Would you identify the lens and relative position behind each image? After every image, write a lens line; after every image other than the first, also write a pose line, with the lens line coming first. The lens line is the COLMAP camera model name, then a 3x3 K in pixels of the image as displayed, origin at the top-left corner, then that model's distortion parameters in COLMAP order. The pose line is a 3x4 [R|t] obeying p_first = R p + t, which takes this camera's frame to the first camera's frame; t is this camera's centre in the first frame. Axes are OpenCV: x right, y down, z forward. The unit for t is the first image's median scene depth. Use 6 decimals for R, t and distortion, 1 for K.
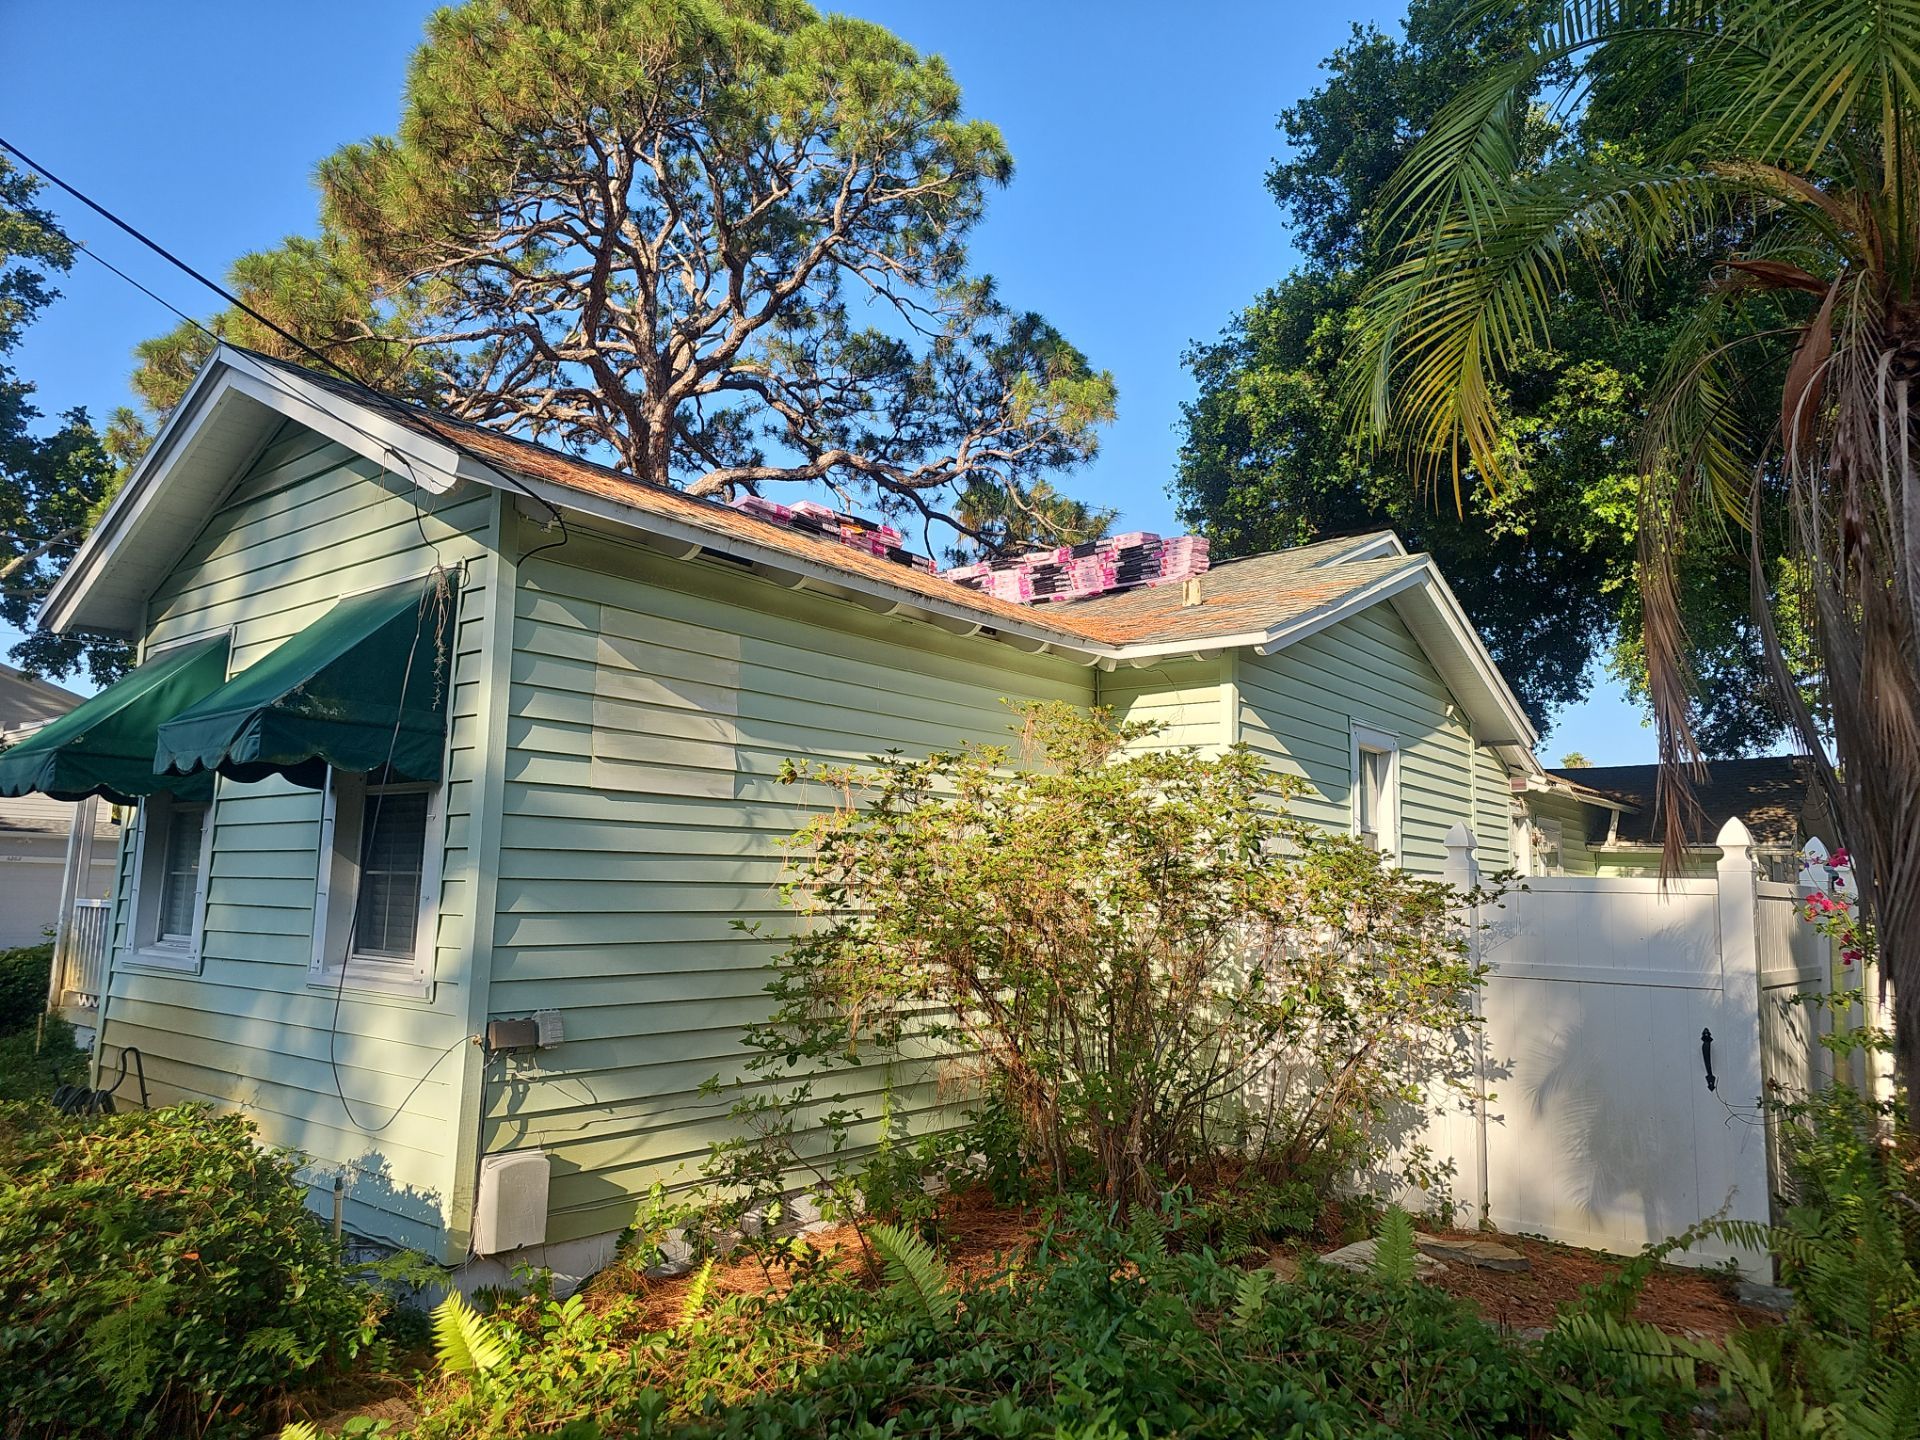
lens RADIAL K [[1325.4, 0, 916.9], [0, 1325.4, 715.8], [0, 0, 1]] dist [0.000610, 0.000530]
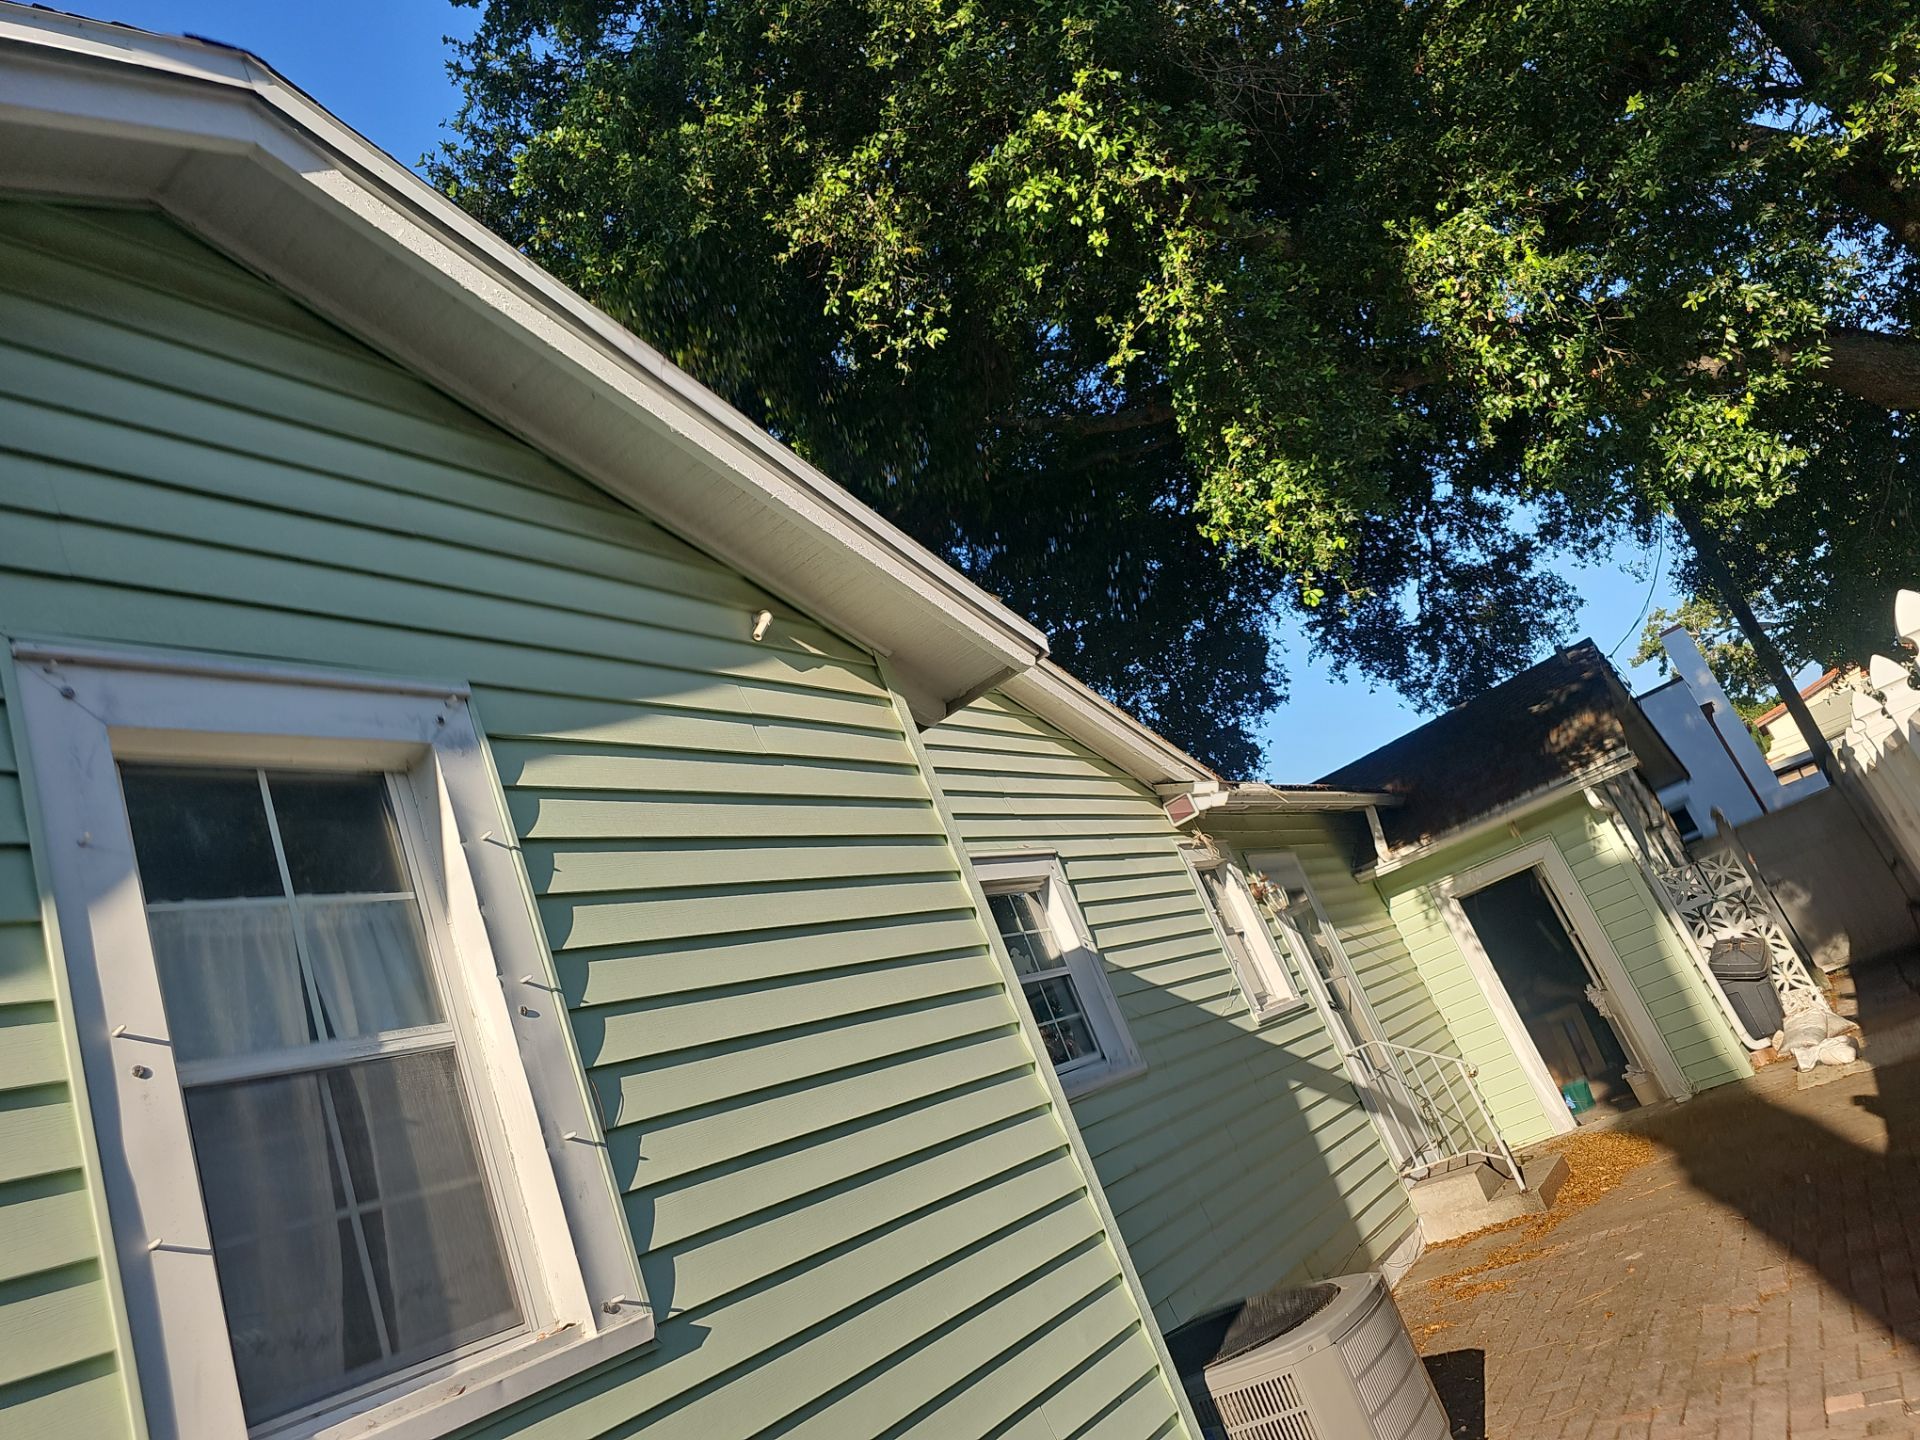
lens RADIAL K [[1325.4, 0, 916.9], [0, 1325.4, 715.8], [0, 0, 1]] dist [0.000610, 0.000530]
pose [[0.922592, -0.340809, 0.180759, 0.240595], [0.371385, 0.911432, -0.177101, 0.066636], [-0.104392, 0.230523, 0.967451, 0.421843]]
